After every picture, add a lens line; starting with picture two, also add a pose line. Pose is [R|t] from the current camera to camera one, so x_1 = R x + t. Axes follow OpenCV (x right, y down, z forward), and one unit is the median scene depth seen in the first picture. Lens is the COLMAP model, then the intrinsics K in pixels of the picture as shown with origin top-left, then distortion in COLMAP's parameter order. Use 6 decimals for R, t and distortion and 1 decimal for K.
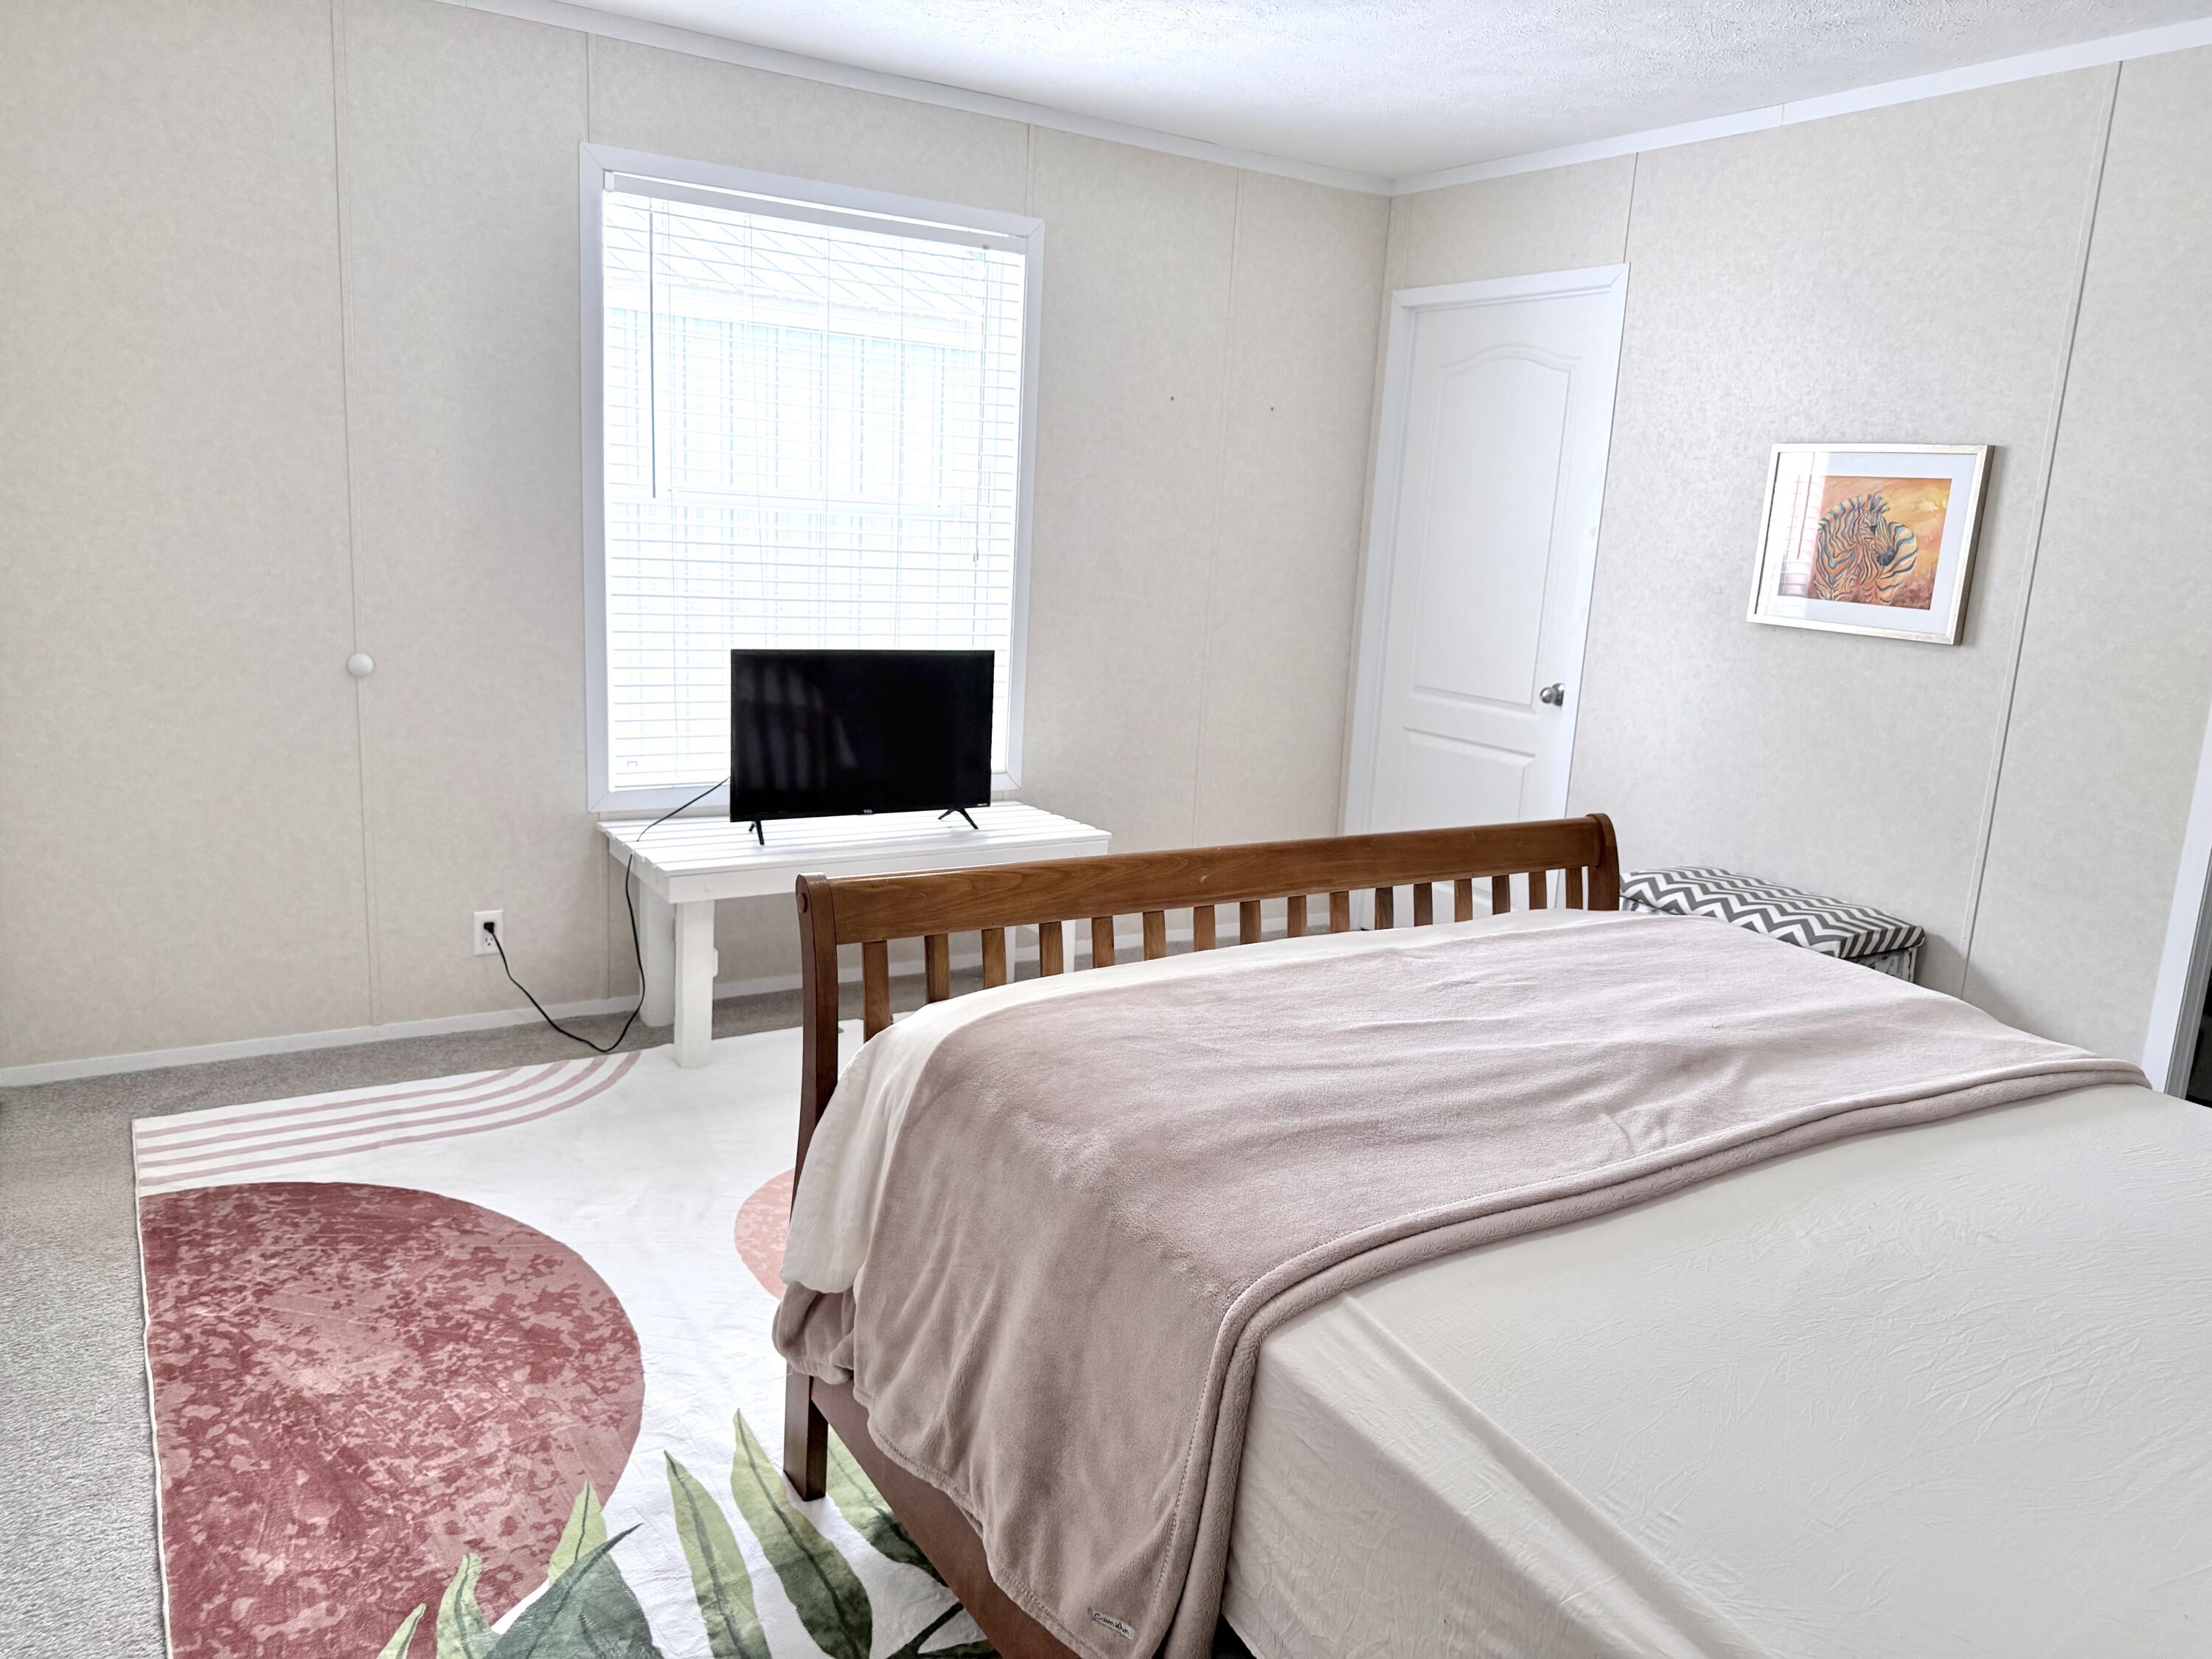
lens RADIAL K [[1604.0, 0, 1106.0], [0, 1604.0, 829.5], [0, 0, 1]] dist [0.006689, -0.008007]
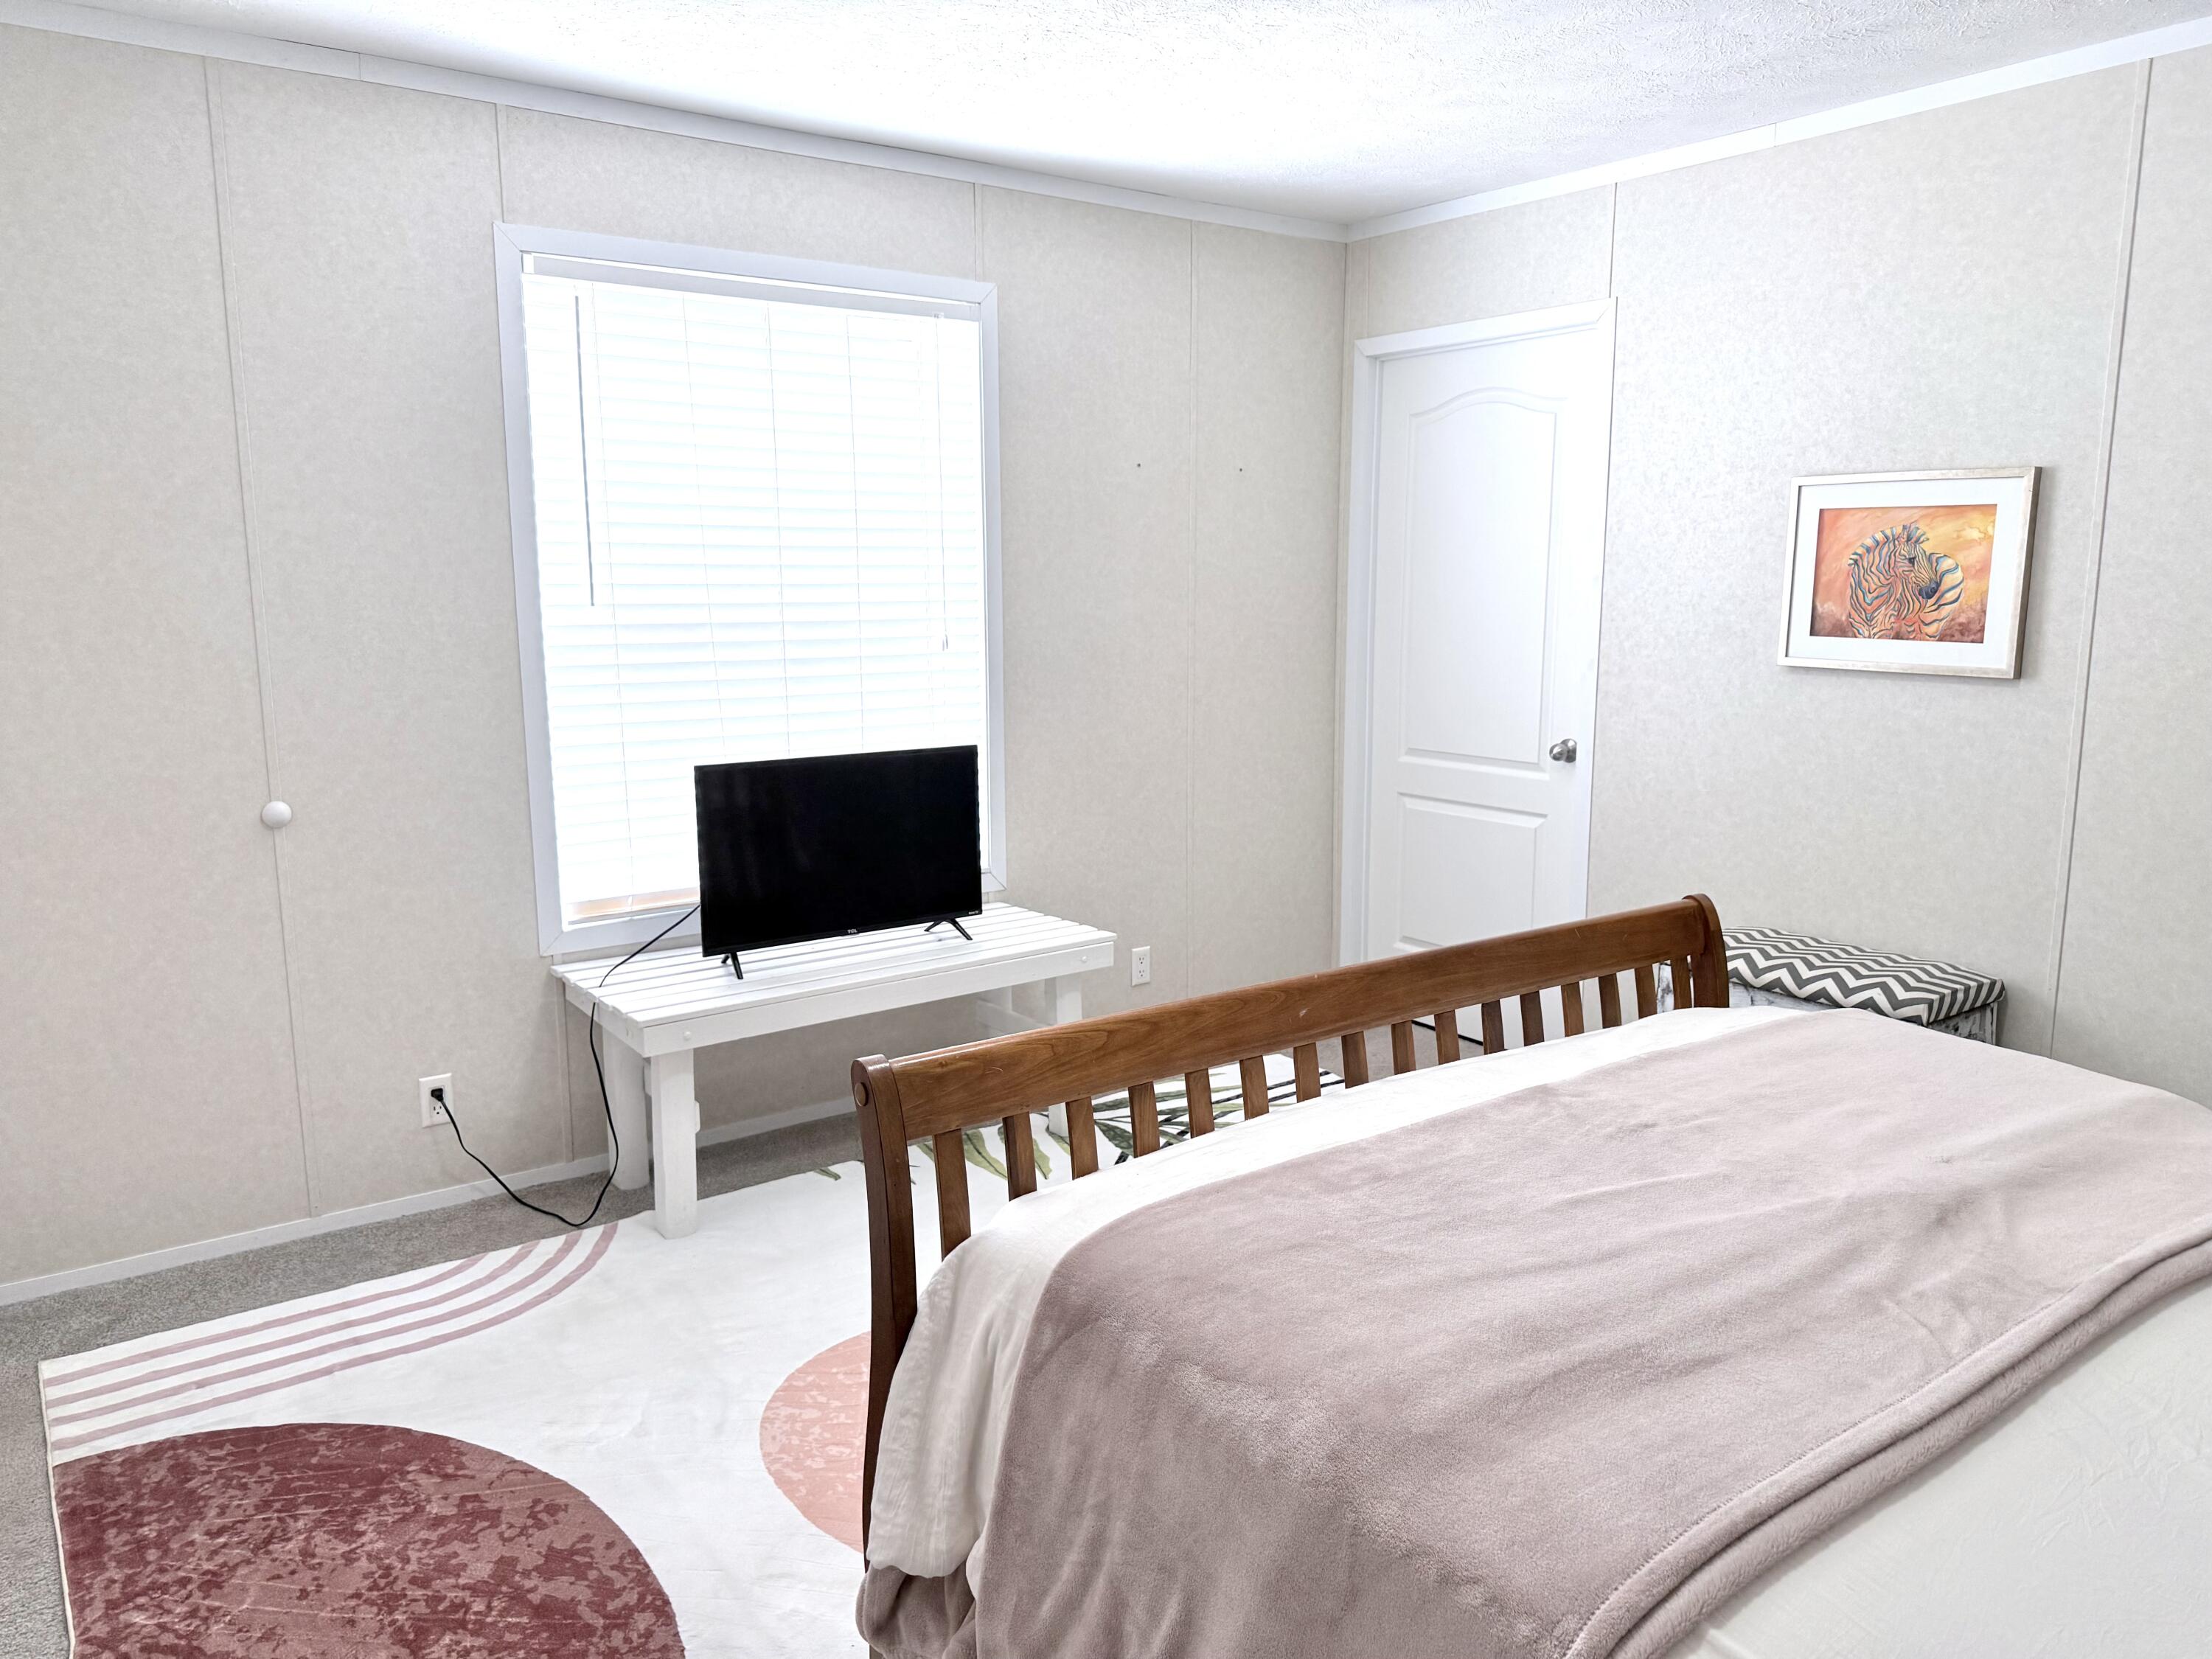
lens RADIAL K [[1598.5, 0, 1104.5], [0, 1598.5, 835.0], [0, 0, 1]] dist [-0.003950, 0.003068]
pose [[0.996047, -0.069166, 0.055740, -0.061413], [0.070912, 0.997032, -0.029986, -0.033946], [-0.053501, 0.033820, 0.997995, 0.099459]]
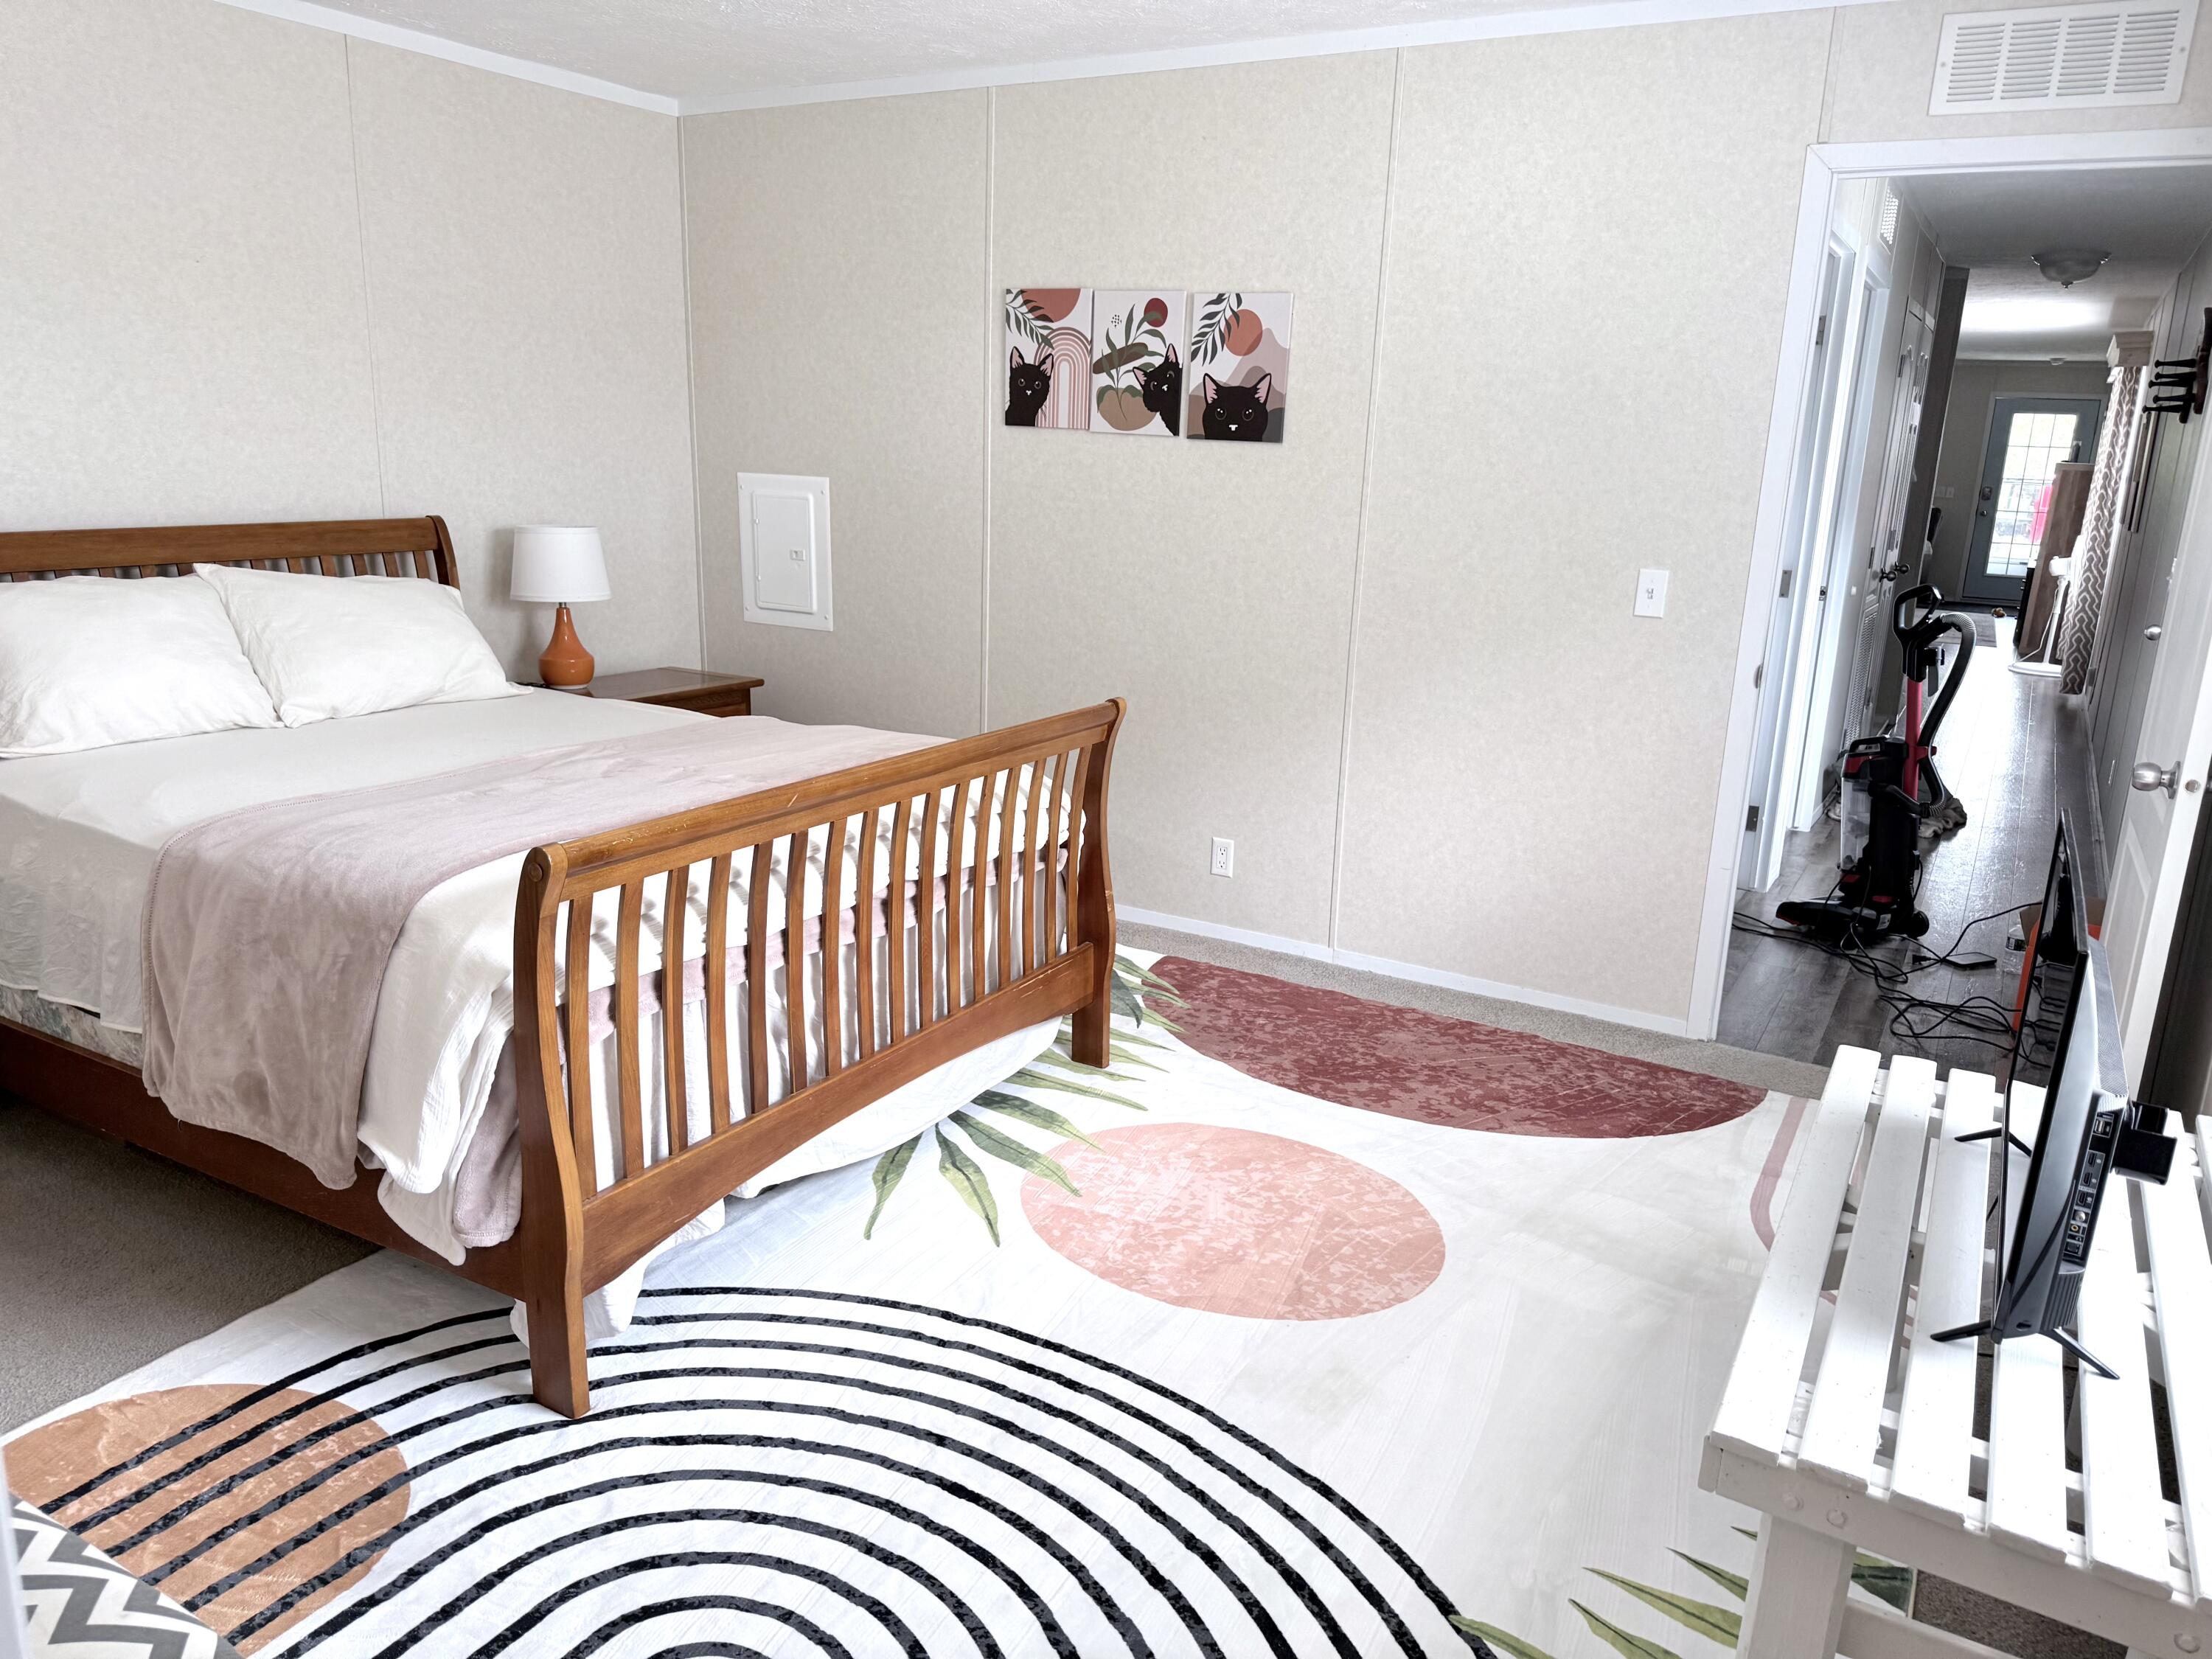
lens RADIAL K [[1552.1, 0, 1106.0], [0, 1552.1, 829.5], [0, 0, 1]] dist [0.108399, -0.239583]
pose [[-0.879991, 0.031323, -0.473957, 0.361908], [-0.180881, 0.900542, 0.395355, -0.294373], [0.439202, 0.433638, -0.786803, 1.413620]]
